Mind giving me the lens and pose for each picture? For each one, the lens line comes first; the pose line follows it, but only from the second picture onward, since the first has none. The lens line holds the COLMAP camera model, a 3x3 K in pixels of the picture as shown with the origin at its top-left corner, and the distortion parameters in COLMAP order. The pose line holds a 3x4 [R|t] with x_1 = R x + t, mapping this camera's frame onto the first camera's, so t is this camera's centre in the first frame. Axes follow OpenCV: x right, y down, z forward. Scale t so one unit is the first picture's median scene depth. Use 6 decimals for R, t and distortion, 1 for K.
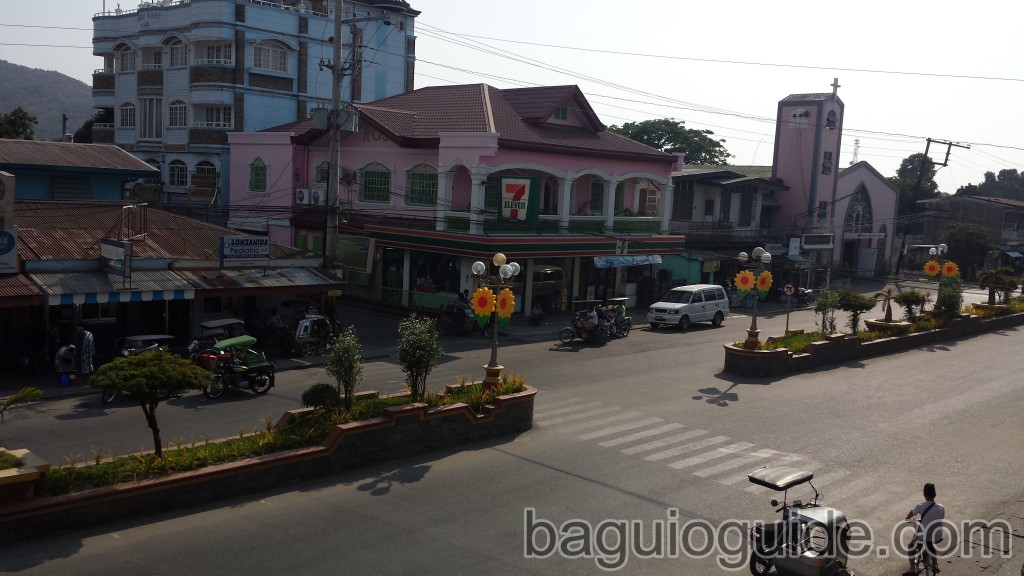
lens RADIAL K [[936.4, 0, 509.9], [0, 936.4, 287.0], [0, 0, 1]] dist [0.041787, 0.000000]
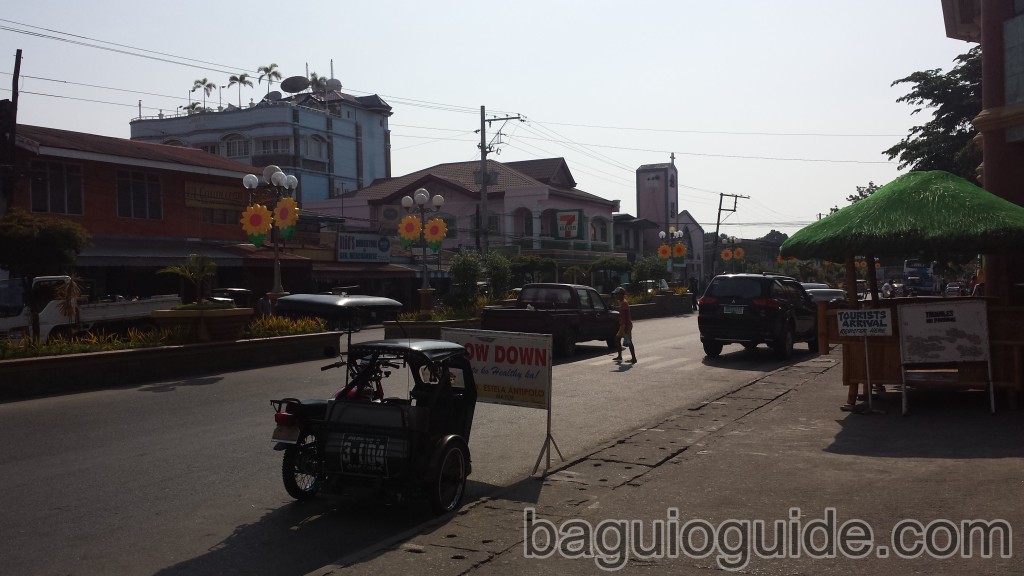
lens RADIAL K [[936.4, 0, 513.9], [0, 936.4, 288.5], [0, 0, 1]] dist [0.041787, 0.000000]
pose [[0.951064, -0.070924, 0.300745, -0.357317], [0.099304, 0.991825, -0.080135, 0.084296], [-0.292602, 0.106079, 0.950332, -0.309352]]
